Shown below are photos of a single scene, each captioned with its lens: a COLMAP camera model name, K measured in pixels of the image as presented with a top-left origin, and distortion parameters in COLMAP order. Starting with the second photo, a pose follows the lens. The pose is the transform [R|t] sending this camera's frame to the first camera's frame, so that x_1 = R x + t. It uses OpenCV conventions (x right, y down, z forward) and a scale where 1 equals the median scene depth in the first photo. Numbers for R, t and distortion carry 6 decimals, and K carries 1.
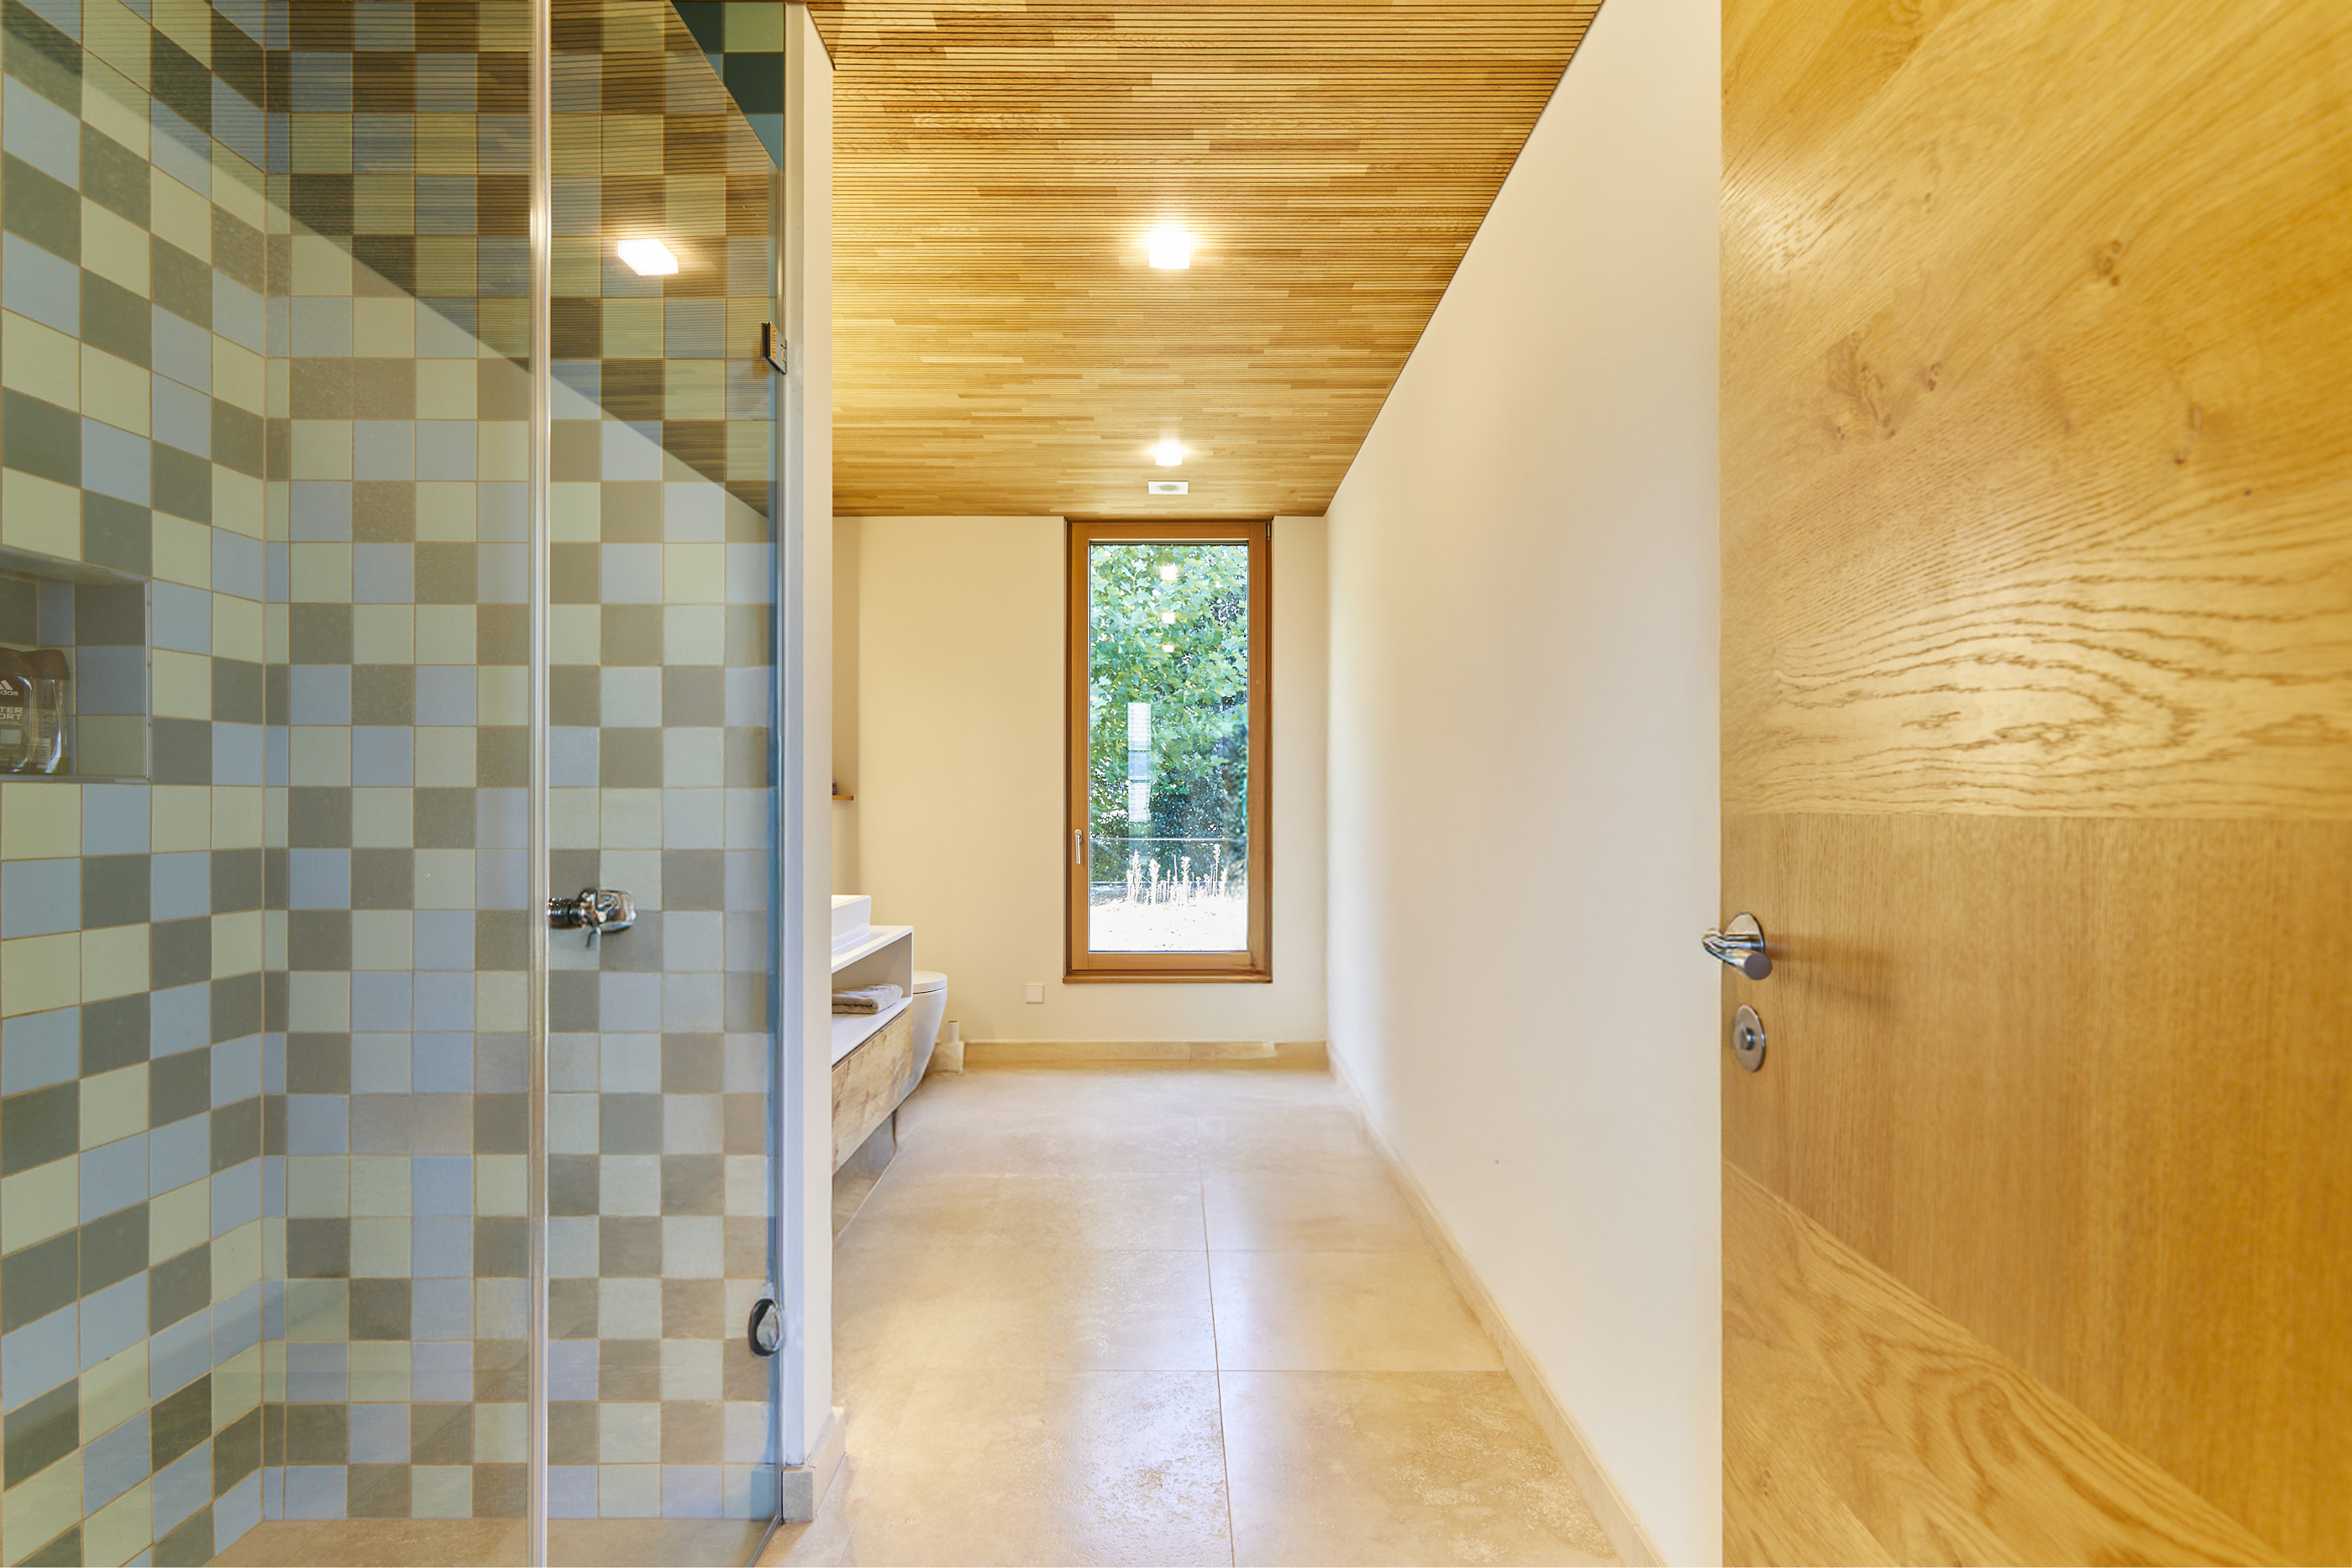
lens RADIAL K [[1102.6, 0, 1175.1], [0, 1102.6, 793.2], [0, 0, 1]] dist [0.000516, 0.001244]
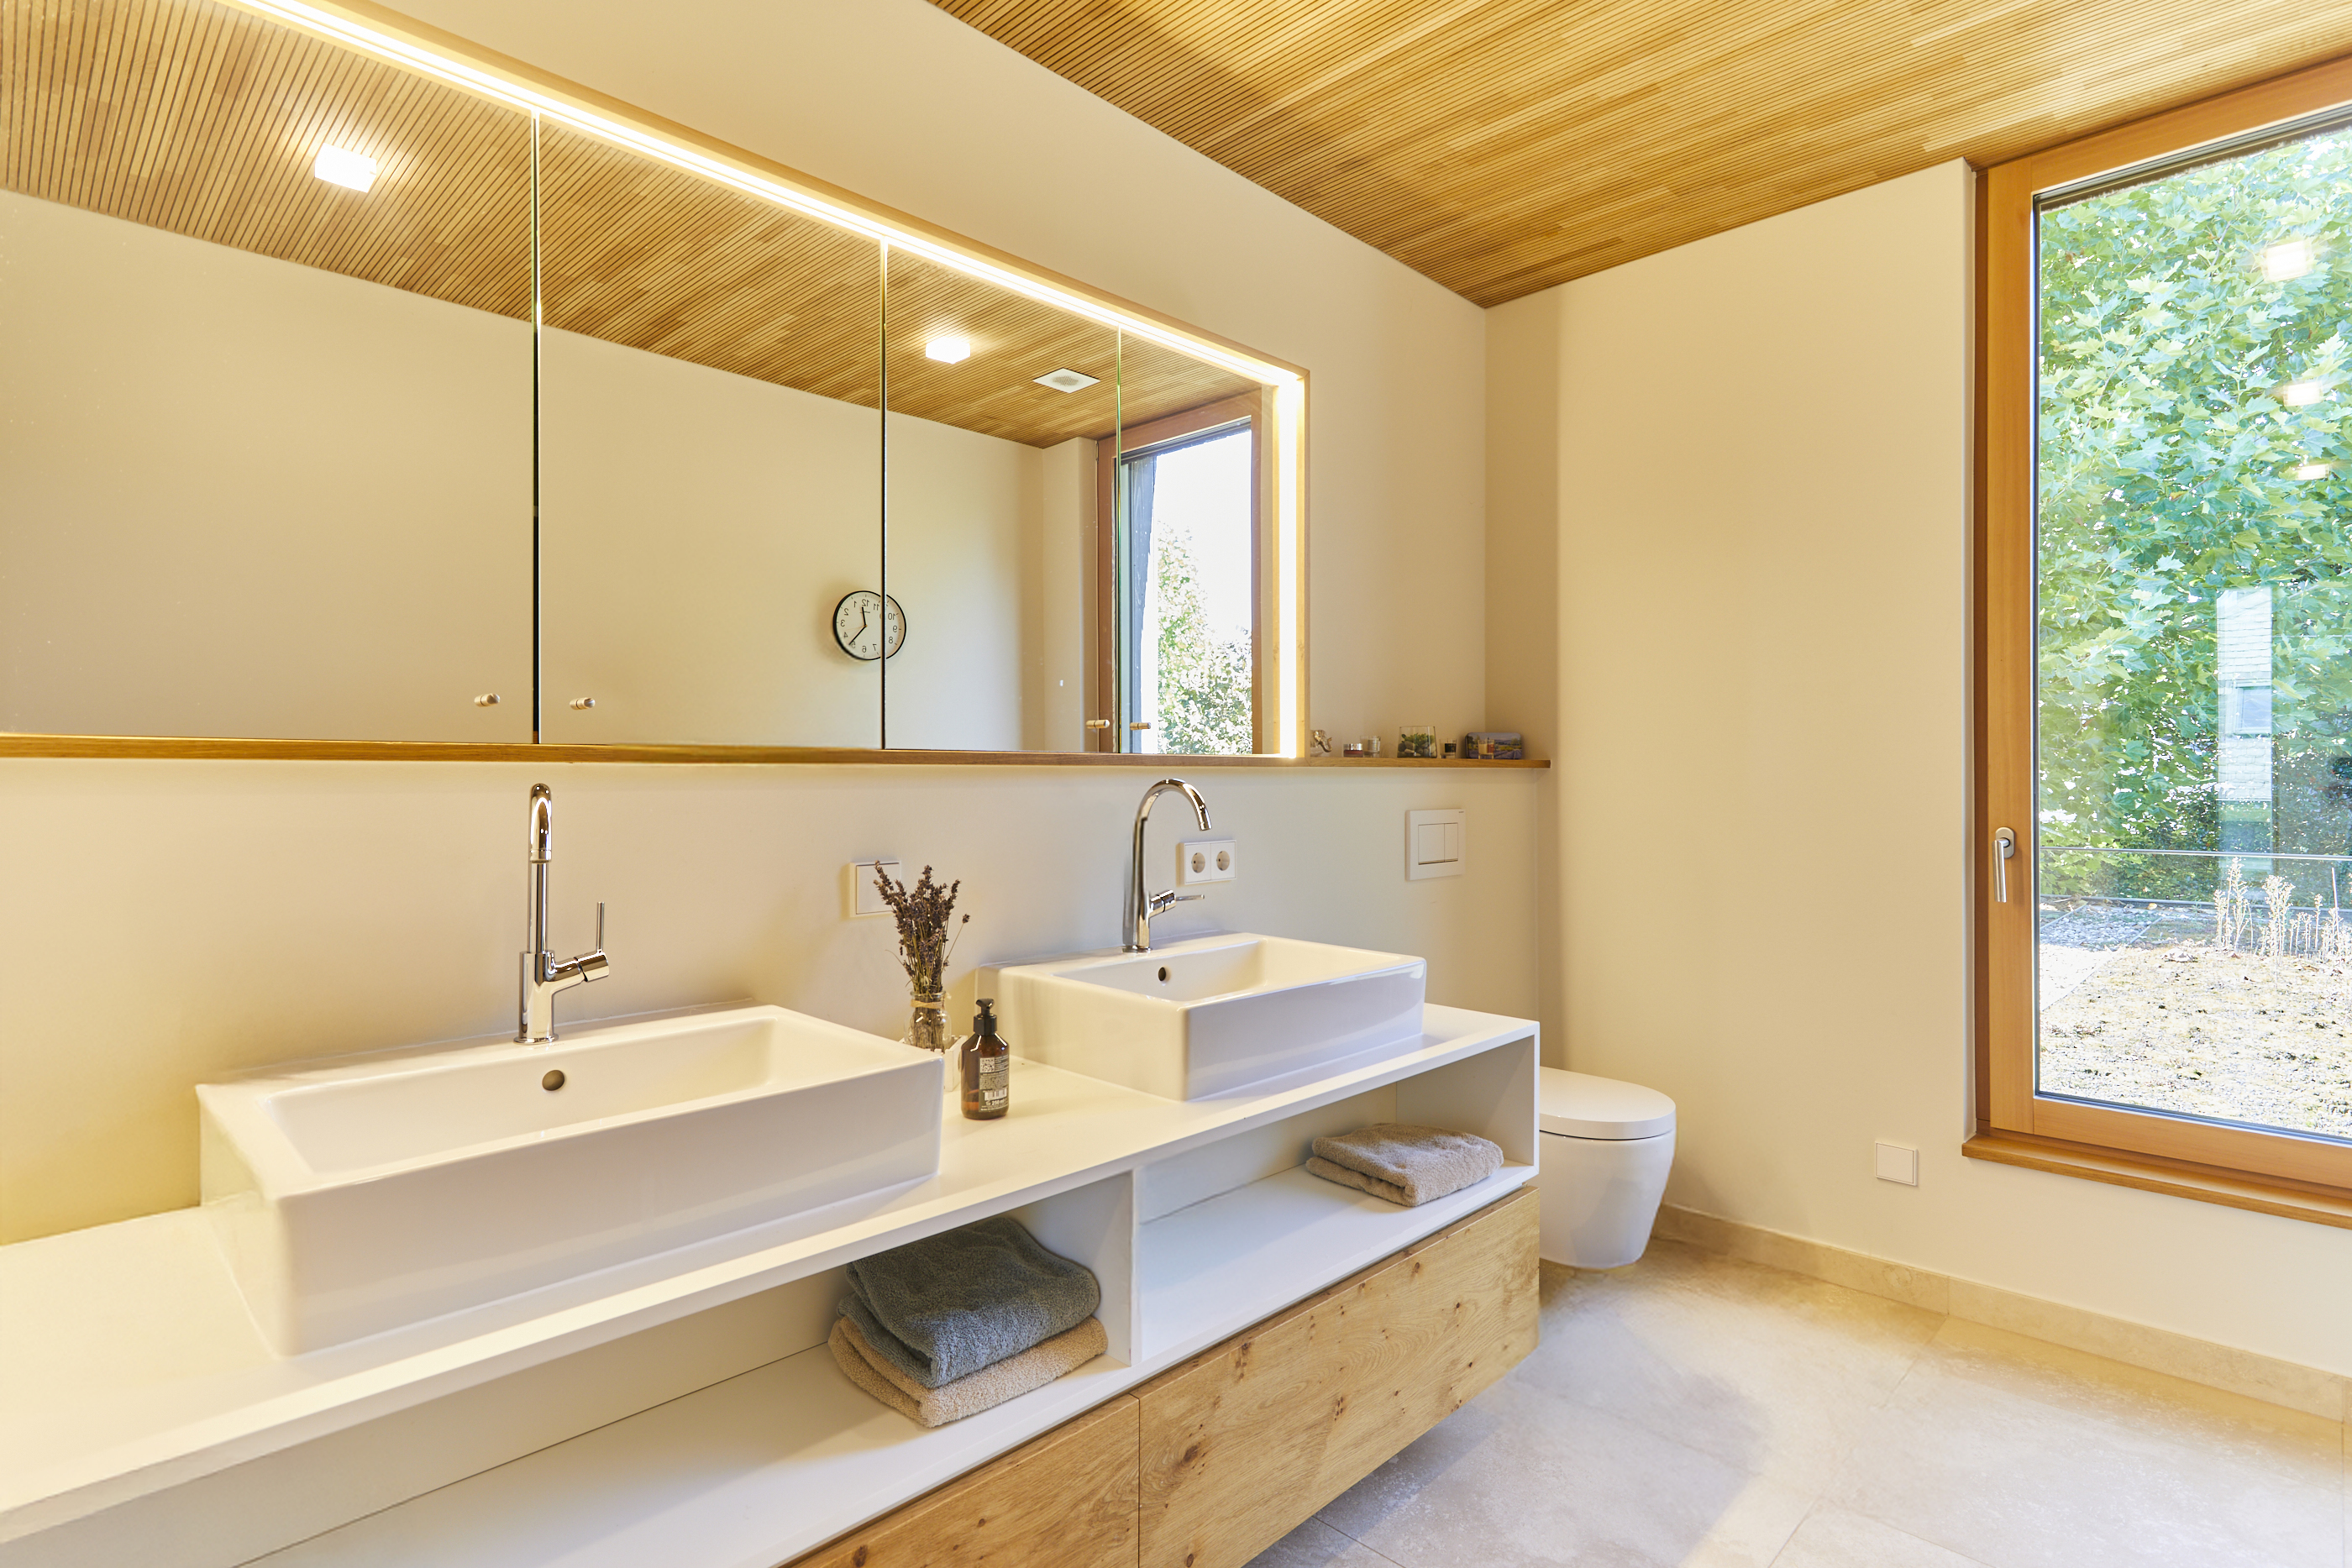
lens RADIAL K [[1190.4, 0, 1172.8], [0, 1190.4, 769.1], [0, 0, 1]] dist [0.003866, 0.000330]
pose [[0.710317, 0.001995, -0.703879, 0.007938], [0.004433, 0.999963, 0.007308, 0.001129], [0.703867, -0.008311, 0.710283, 0.187614]]
